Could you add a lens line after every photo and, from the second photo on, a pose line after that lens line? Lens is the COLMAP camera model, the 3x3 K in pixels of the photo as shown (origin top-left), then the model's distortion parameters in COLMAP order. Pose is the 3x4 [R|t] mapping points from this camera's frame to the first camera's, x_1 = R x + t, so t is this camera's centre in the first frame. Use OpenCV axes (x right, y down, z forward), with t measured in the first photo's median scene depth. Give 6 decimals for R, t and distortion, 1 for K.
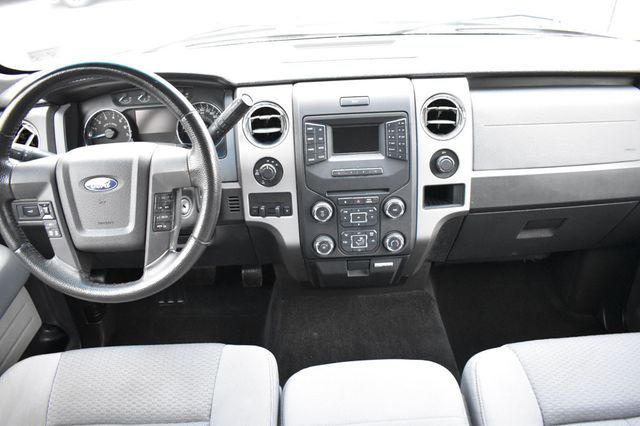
lens RADIAL K [[488.9, 0, 320.0], [0, 488.9, 213.0], [0, 0, 1]] dist [-0.099708, 0.013128]
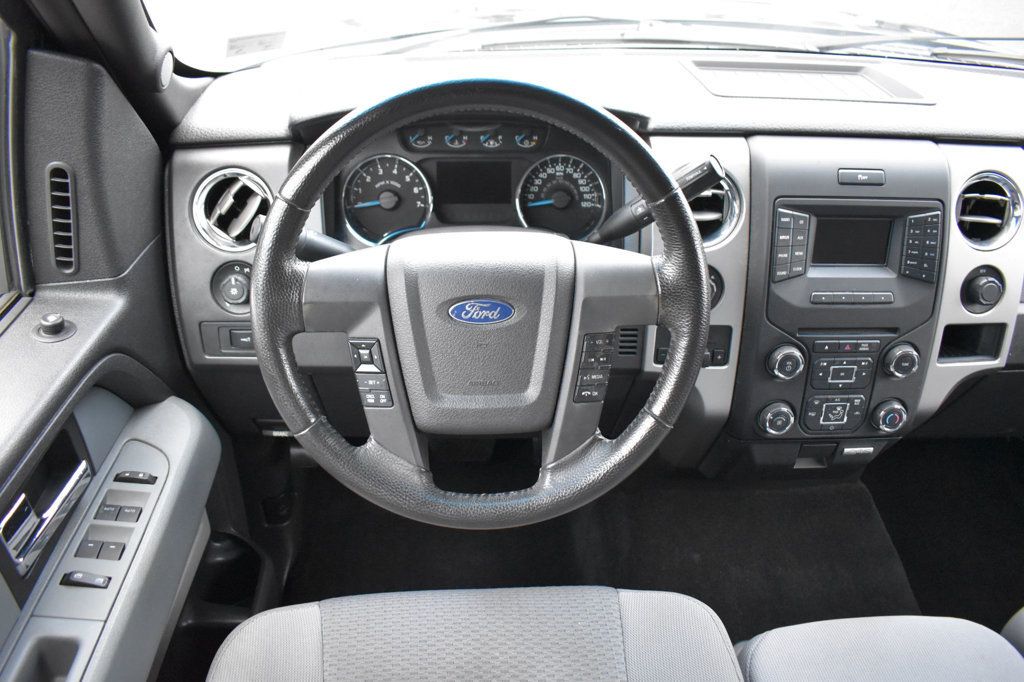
lens RADIAL K [[782.3, 0, 512.0], [0, 782.3, 341.0], [0, 0, 1]] dist [-0.099708, 0.013128]
pose [[0.997241, 0.039408, 0.062914, -0.382296], [-0.041848, 0.998403, 0.037954, -0.049610], [-0.061318, -0.040482, 0.997297, 0.105339]]
